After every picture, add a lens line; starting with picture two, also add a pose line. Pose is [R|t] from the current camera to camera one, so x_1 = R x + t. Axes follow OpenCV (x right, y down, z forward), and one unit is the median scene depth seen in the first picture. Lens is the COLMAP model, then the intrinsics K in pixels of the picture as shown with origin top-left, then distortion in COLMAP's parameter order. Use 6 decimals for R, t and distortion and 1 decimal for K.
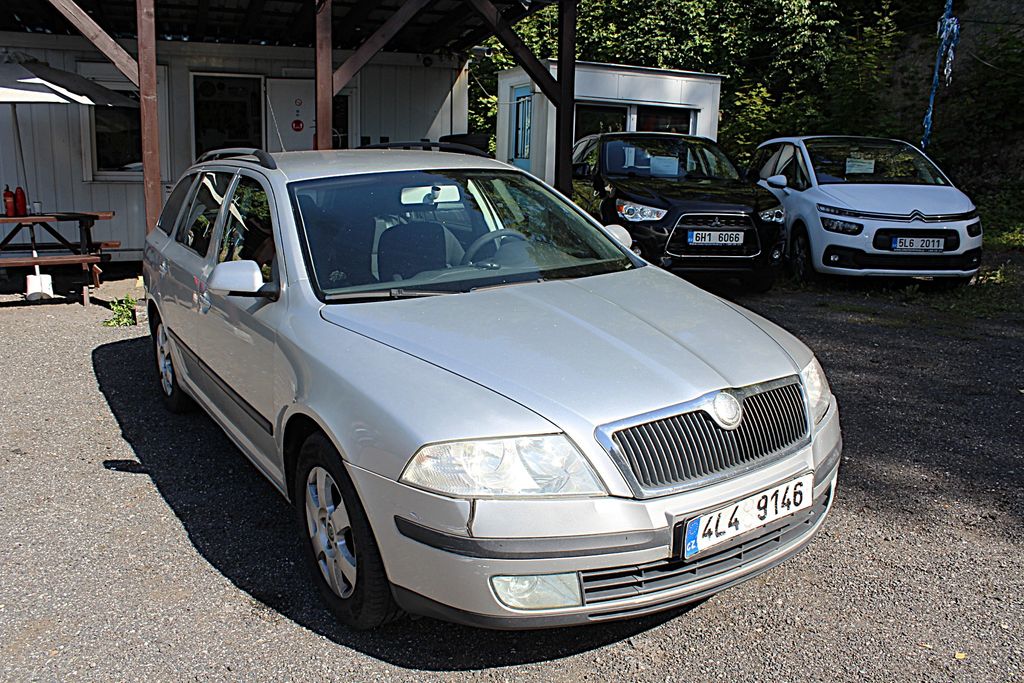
lens RADIAL K [[868.6, 0, 500.1], [0, 868.6, 343.0], [0, 0, 1]] dist [-0.159769, 0.148400]
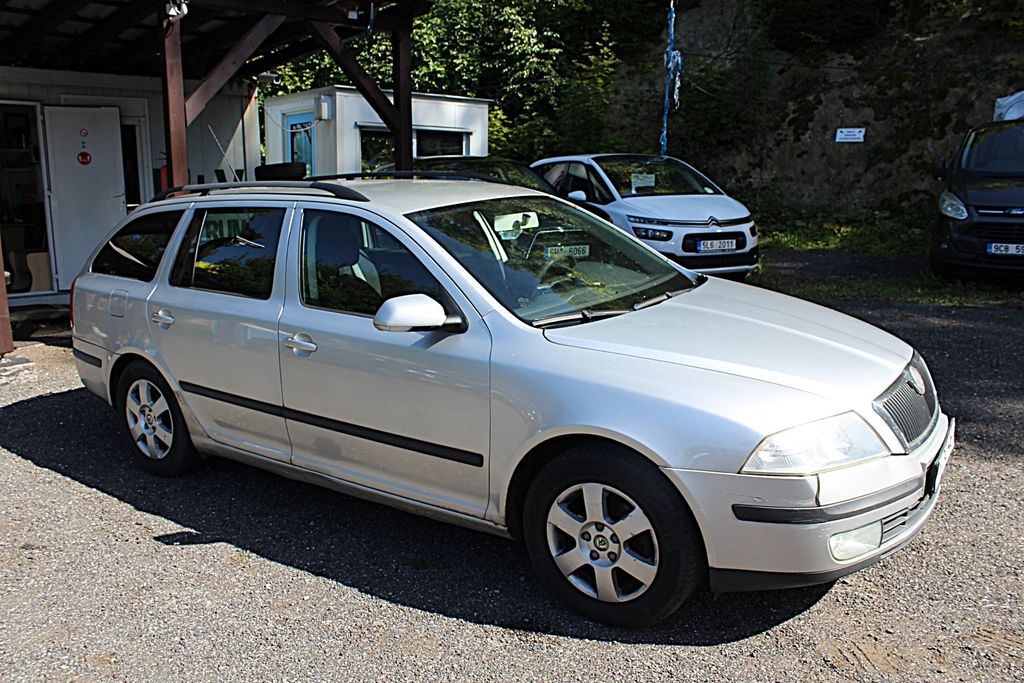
lens RADIAL K [[868.6, 0, 500.1], [0, 868.6, 343.0], [0, 0, 1]] dist [-0.159769, 0.148400]
pose [[0.921538, -0.097151, 0.375939, -0.235971], [0.106484, 0.994306, -0.004073, -0.010956], [-0.373403, 0.043785, 0.926635, 0.020195]]
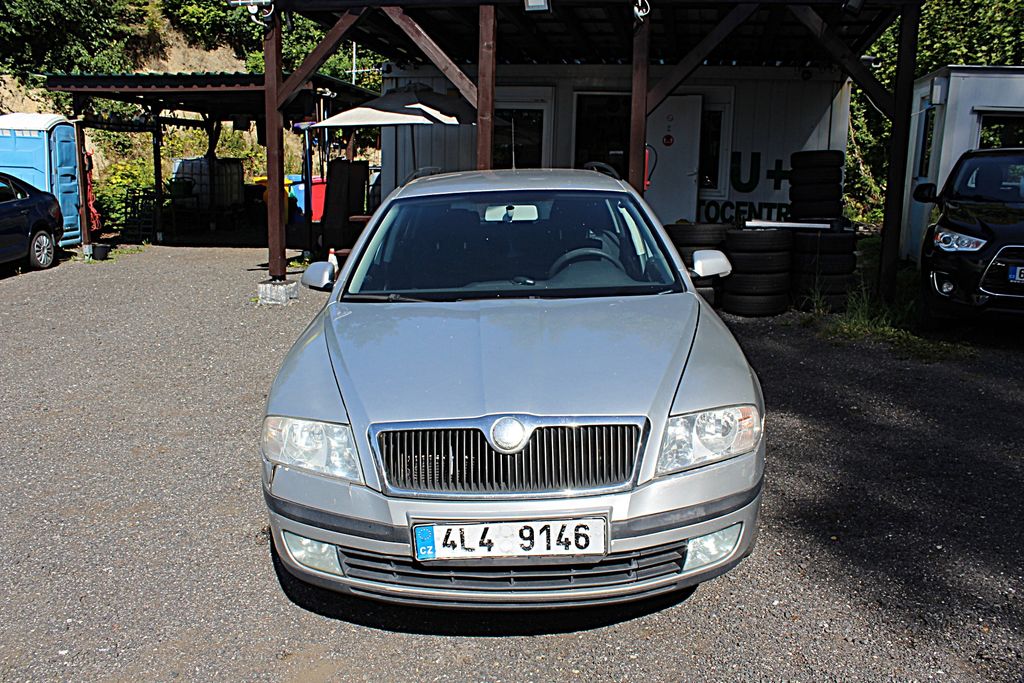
lens RADIAL K [[860.6, 0, 493.3], [0, 860.6, 340.5], [0, 0, 1]] dist [-0.150223, 0.113117]
pose [[0.823311, 0.110697, -0.556691, 0.243941], [-0.116949, 0.992837, 0.024463, -0.016605], [0.555411, 0.044963, 0.830360, 0.043614]]
